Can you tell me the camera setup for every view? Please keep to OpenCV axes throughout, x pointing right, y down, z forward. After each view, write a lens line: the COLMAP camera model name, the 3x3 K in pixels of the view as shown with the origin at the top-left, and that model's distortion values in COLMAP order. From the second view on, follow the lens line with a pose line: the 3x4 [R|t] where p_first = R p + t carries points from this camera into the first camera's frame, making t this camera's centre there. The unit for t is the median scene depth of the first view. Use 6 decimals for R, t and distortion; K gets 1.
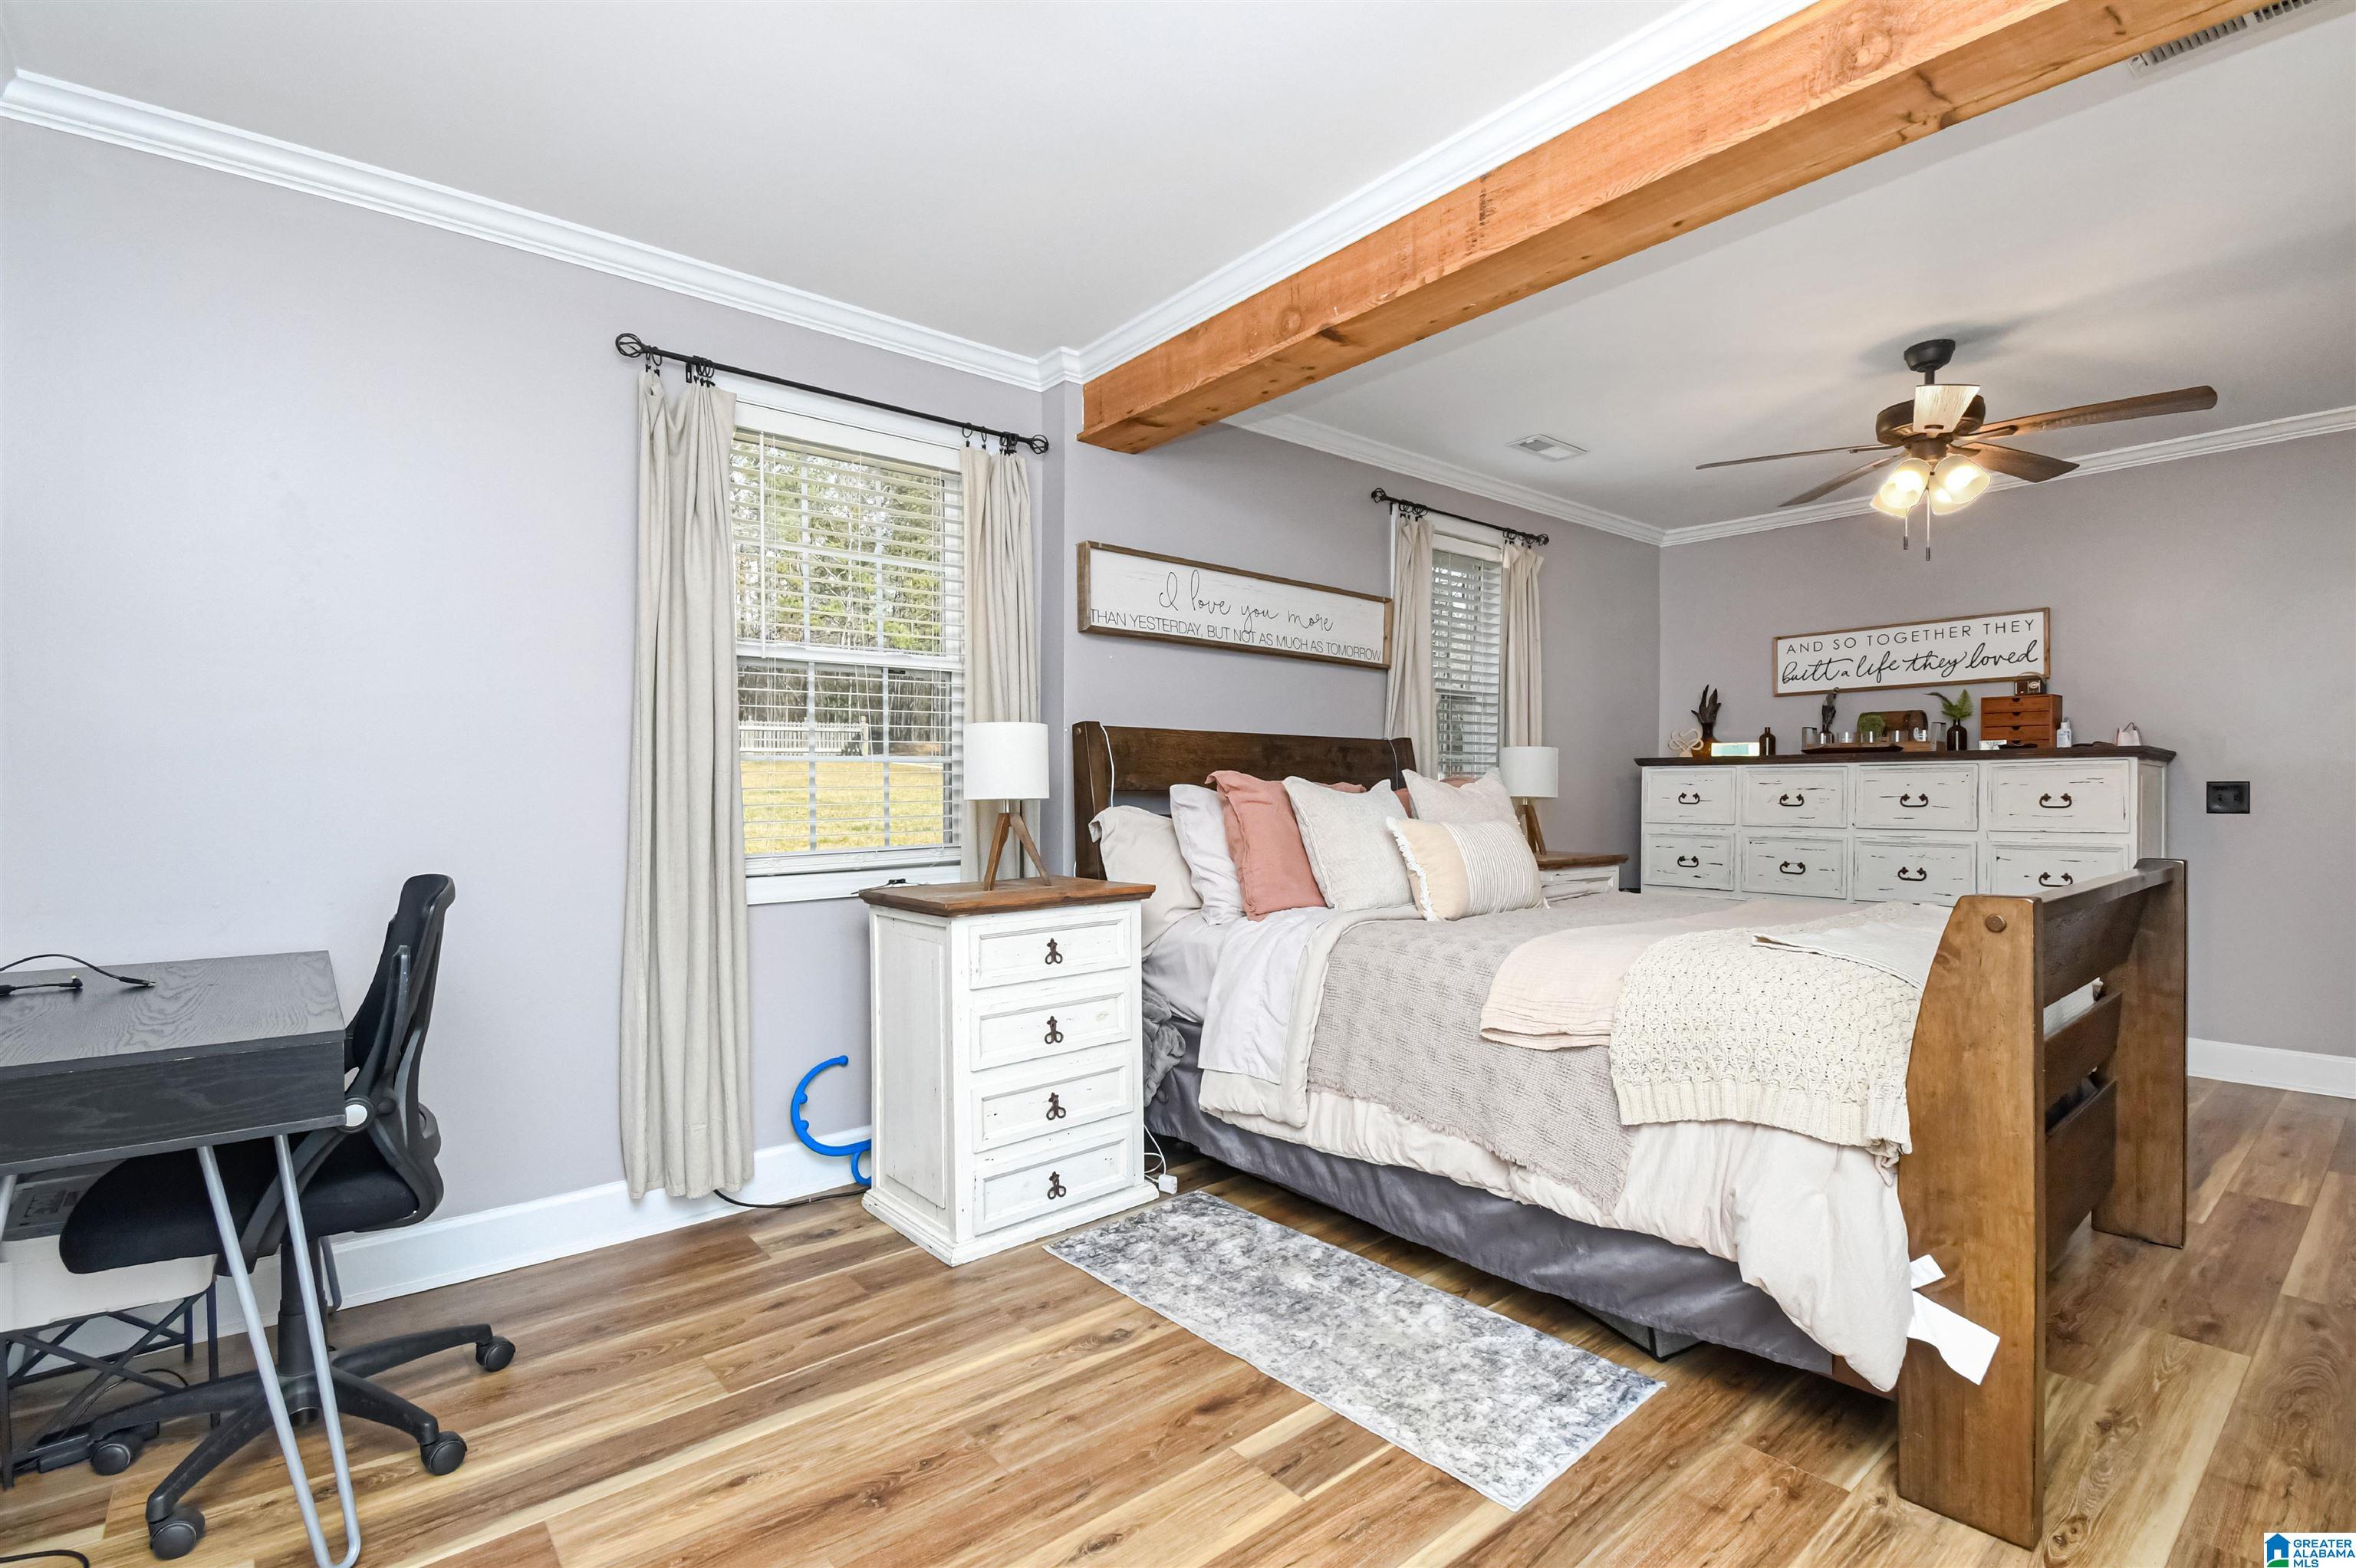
lens RADIAL K [[1092.7, 0, 1178.0], [0, 1092.7, 784.0], [0, 0, 1]] dist [0.032877, -0.020754]
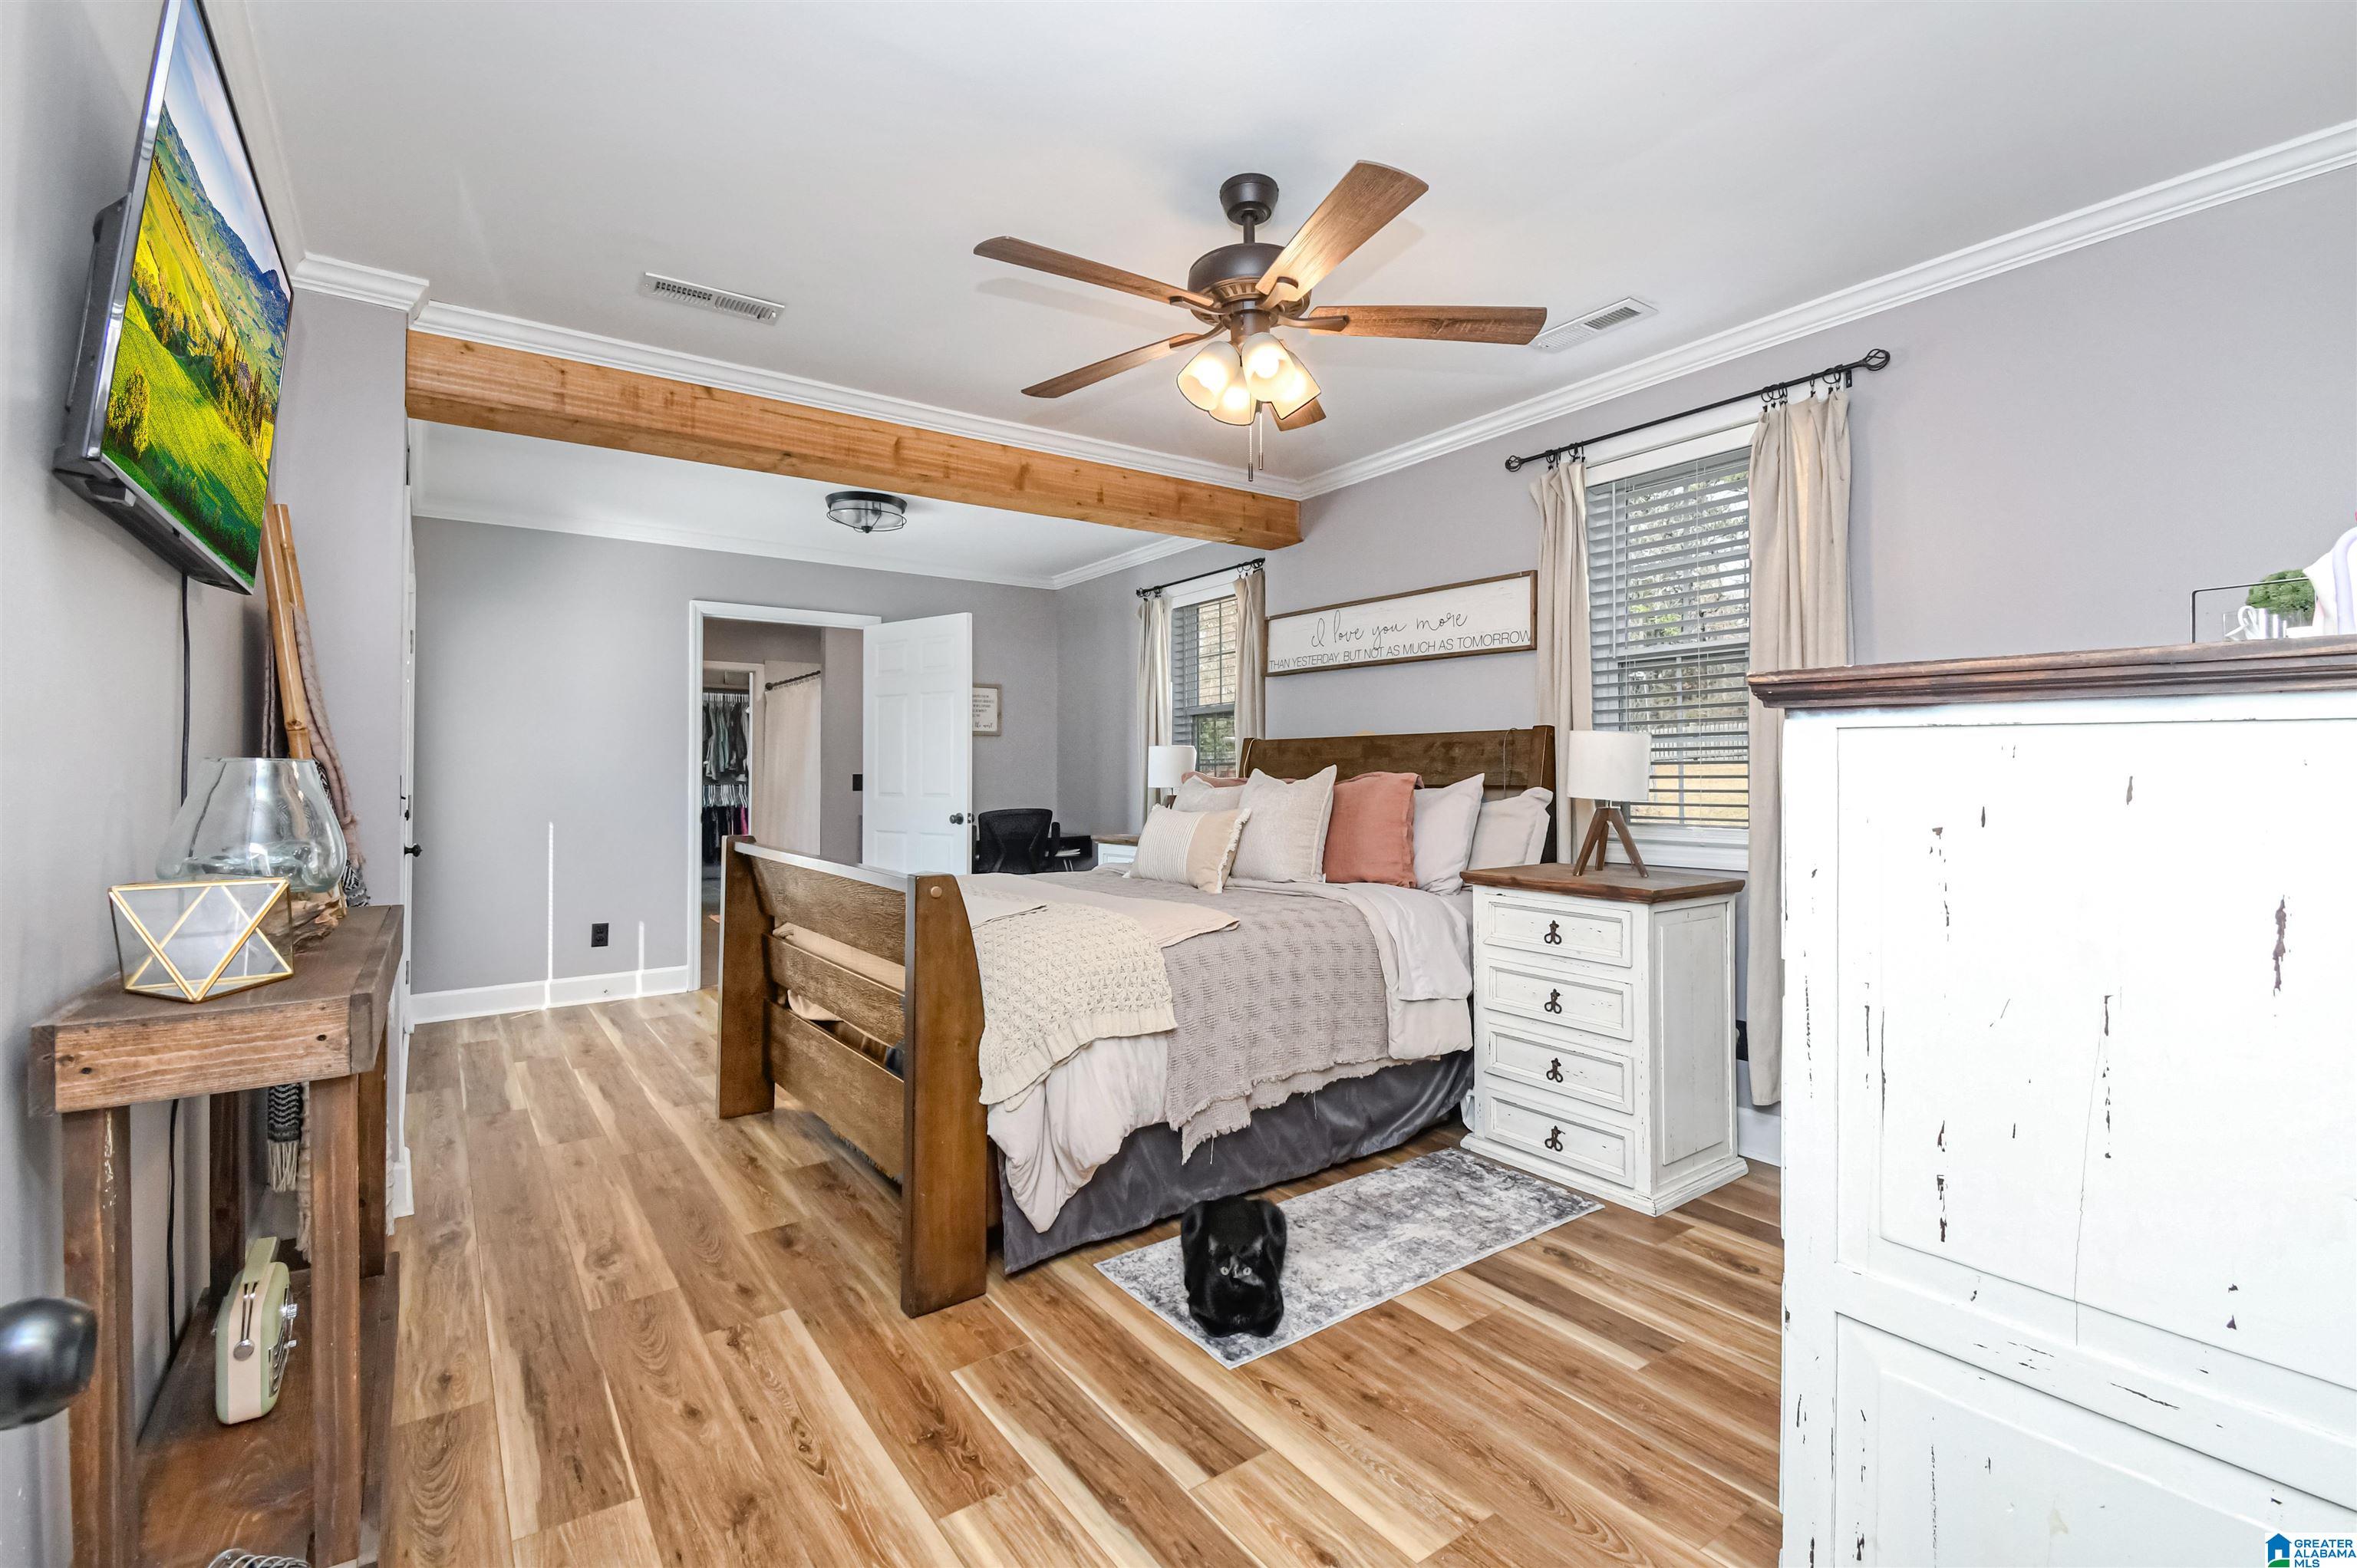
lens RADIAL K [[1006.4, 0, 1195.7], [0, 1006.4, 790.4], [0, 0, 1]] dist [0.032456, -0.030848]
pose [[-0.057367, 0.008939, -0.998313, 1.119560], [-0.006339, 0.999936, 0.009318, 0.003365], [0.998333, 0.006863, -0.057306, 0.845235]]
